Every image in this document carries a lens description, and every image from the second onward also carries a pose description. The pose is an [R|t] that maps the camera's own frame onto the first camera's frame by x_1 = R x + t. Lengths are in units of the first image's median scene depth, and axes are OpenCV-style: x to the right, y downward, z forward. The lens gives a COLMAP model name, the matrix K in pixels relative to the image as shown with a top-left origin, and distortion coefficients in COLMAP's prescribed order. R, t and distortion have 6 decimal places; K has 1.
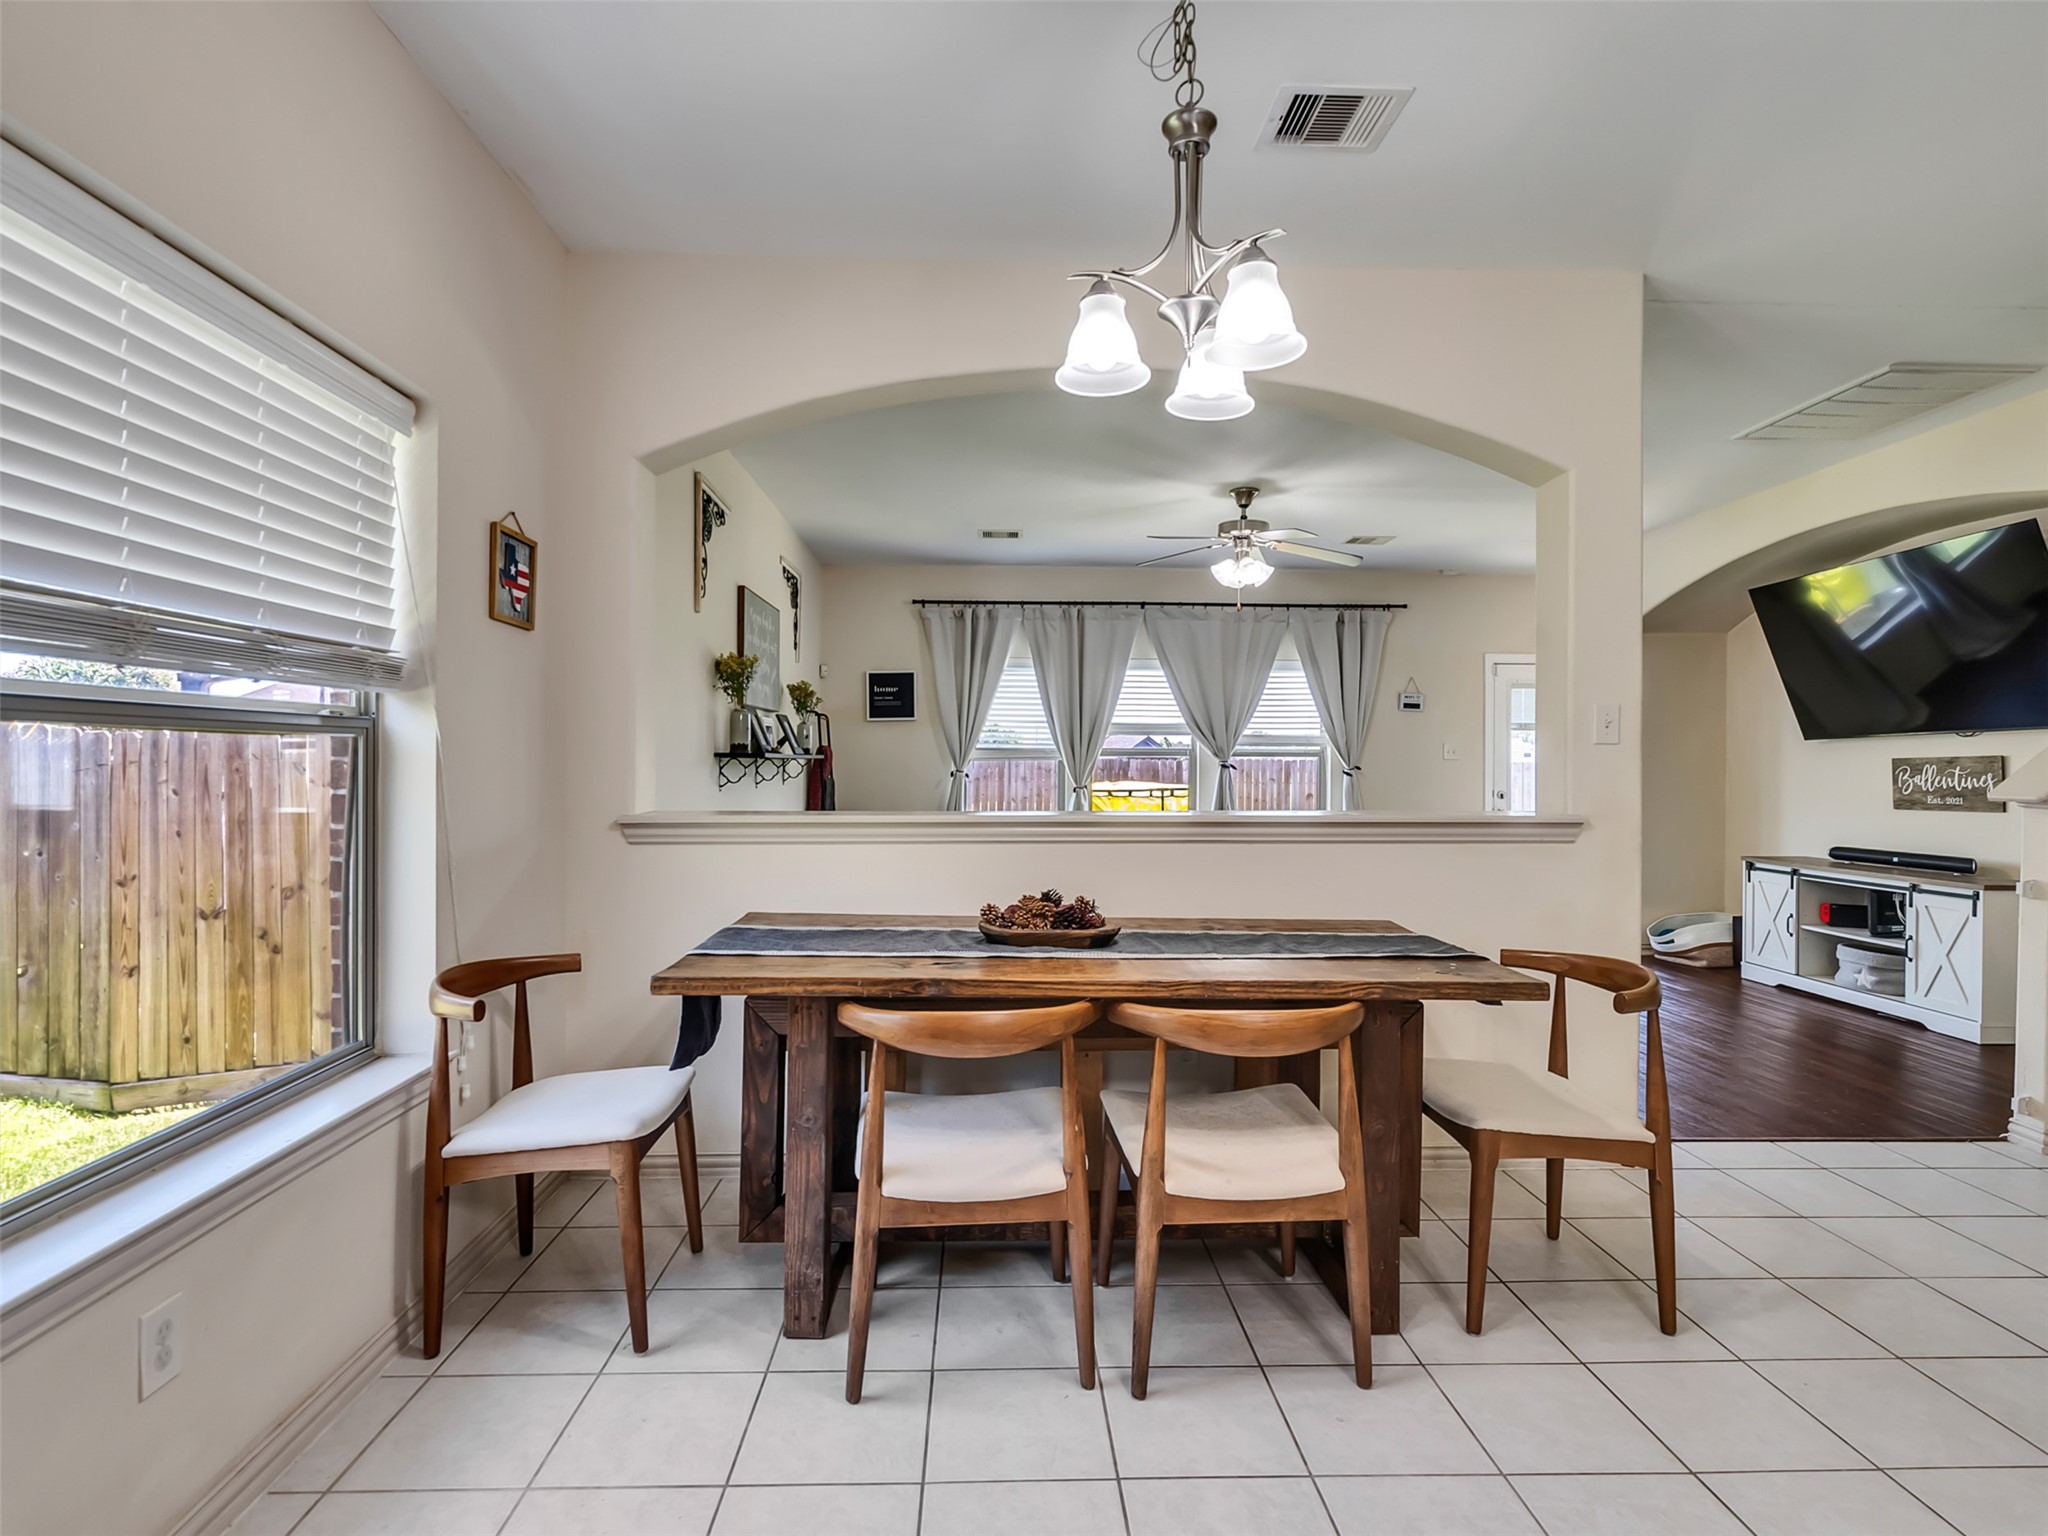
lens RADIAL K [[1053.7, 0, 1021.3], [0, 1053.7, 769.9], [0, 0, 1]] dist [-0.004737, -0.000702]
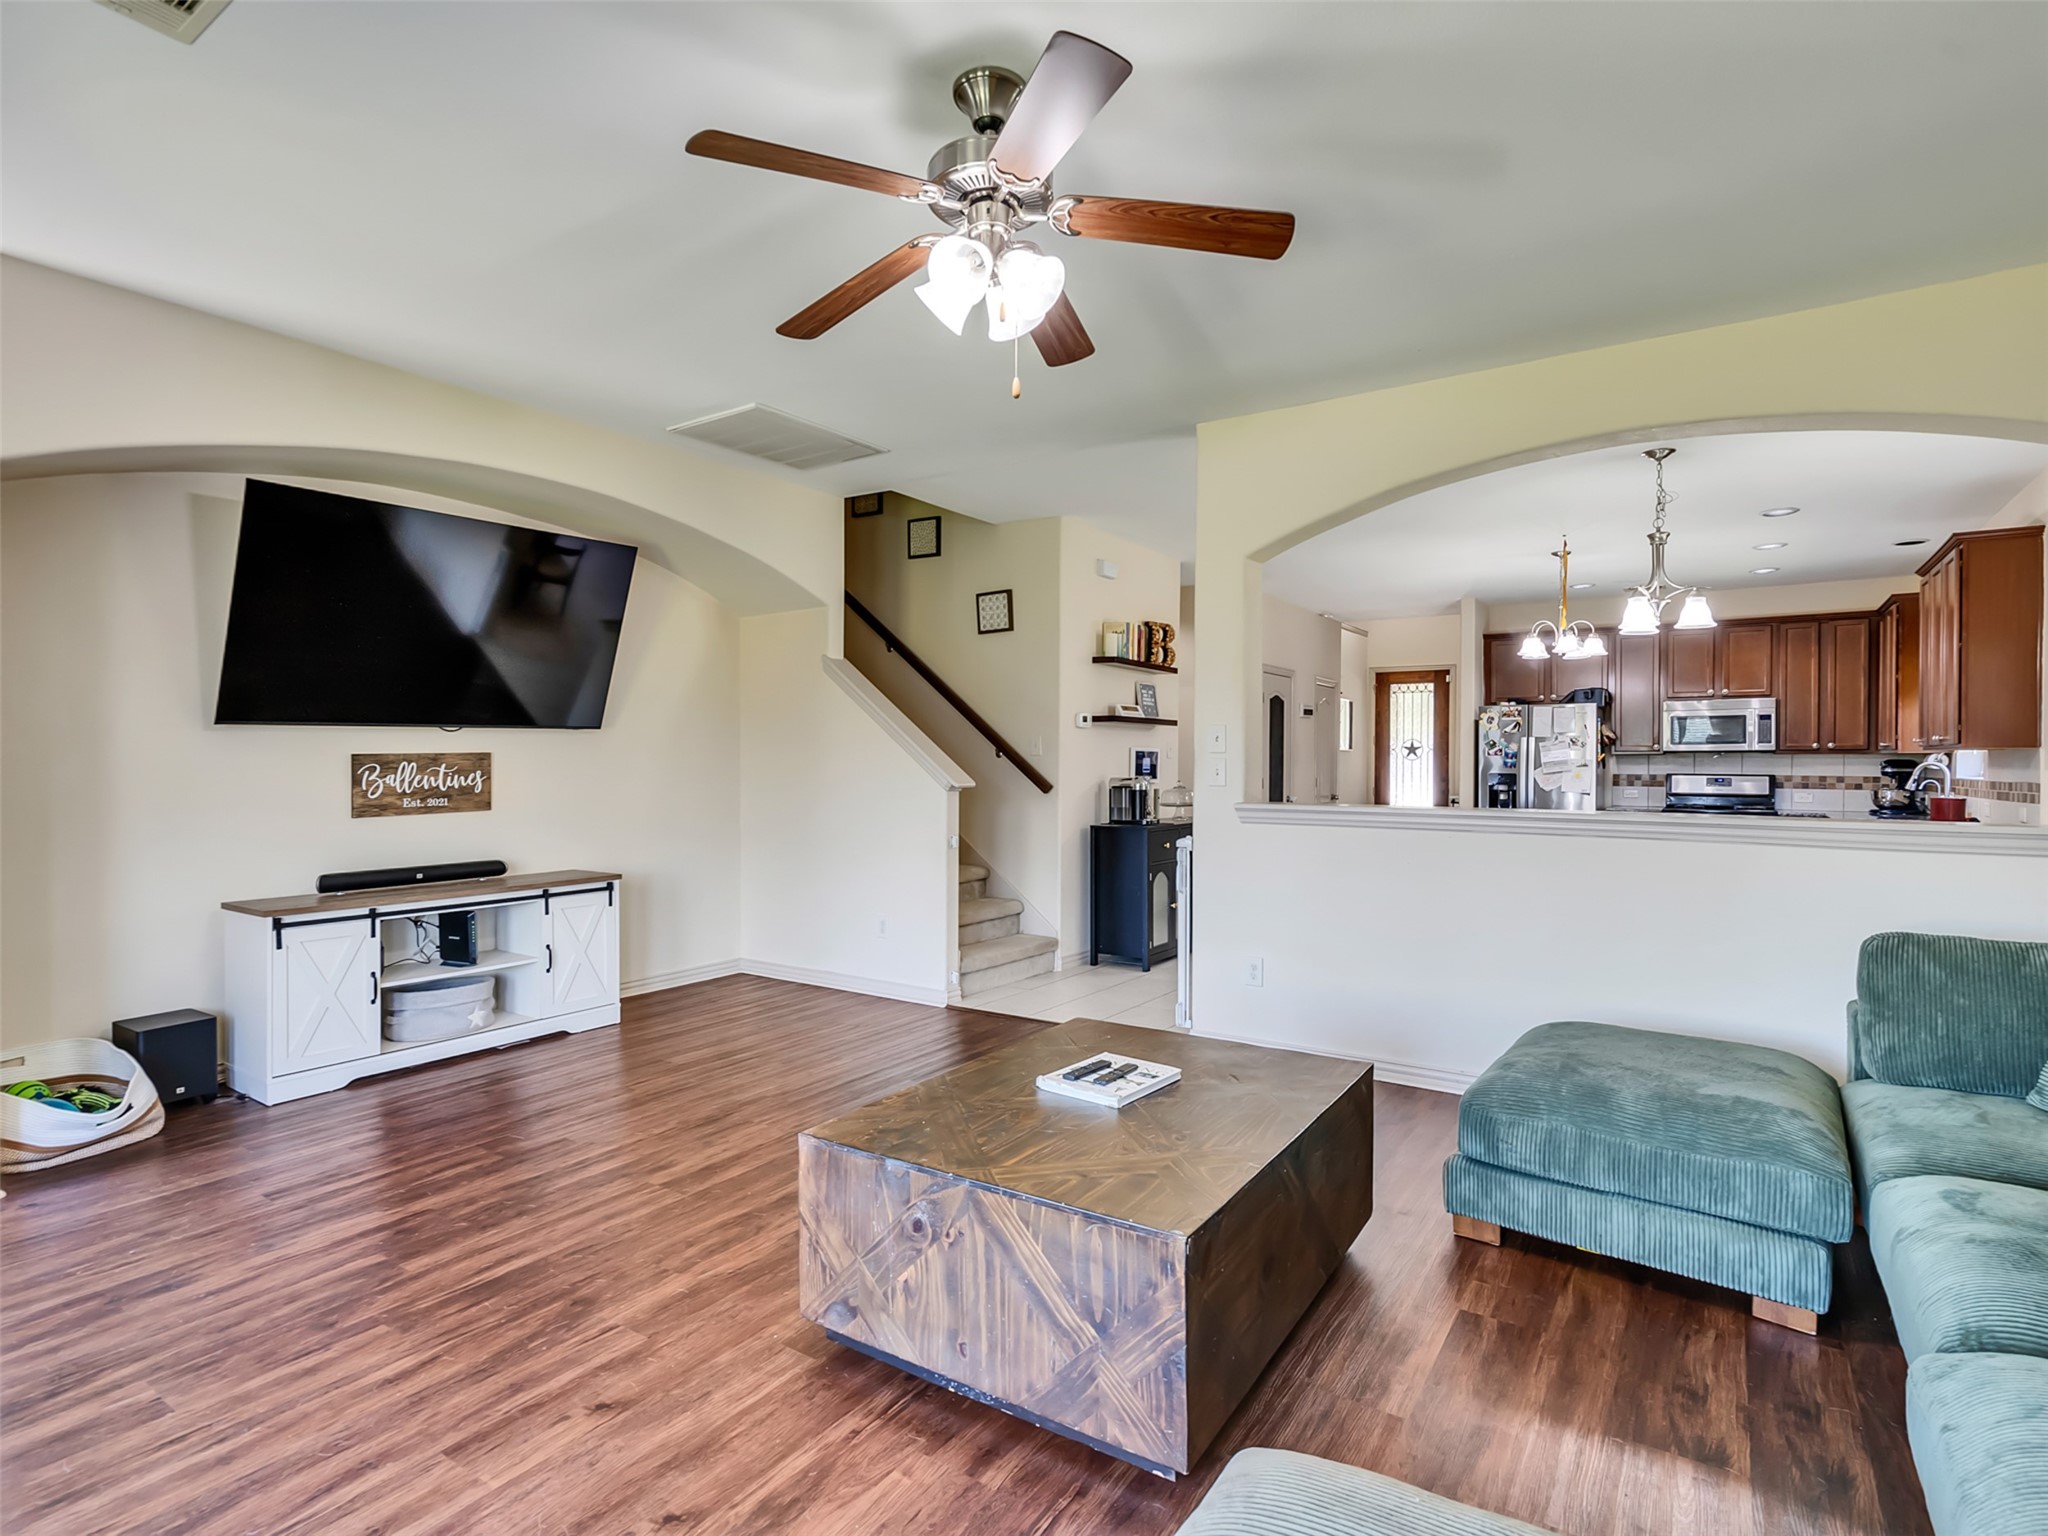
lens RADIAL K [[1053.7, 0, 1023.1], [0, 1053.7, 768.6], [0, 0, 1]] dist [-0.004737, -0.000702]
pose [[-0.809733, -0.007133, 0.586755, -0.041038], [0.000232, 0.999922, 0.012477, -0.009909], [-0.586798, 0.010239, -0.809669, 1.399325]]
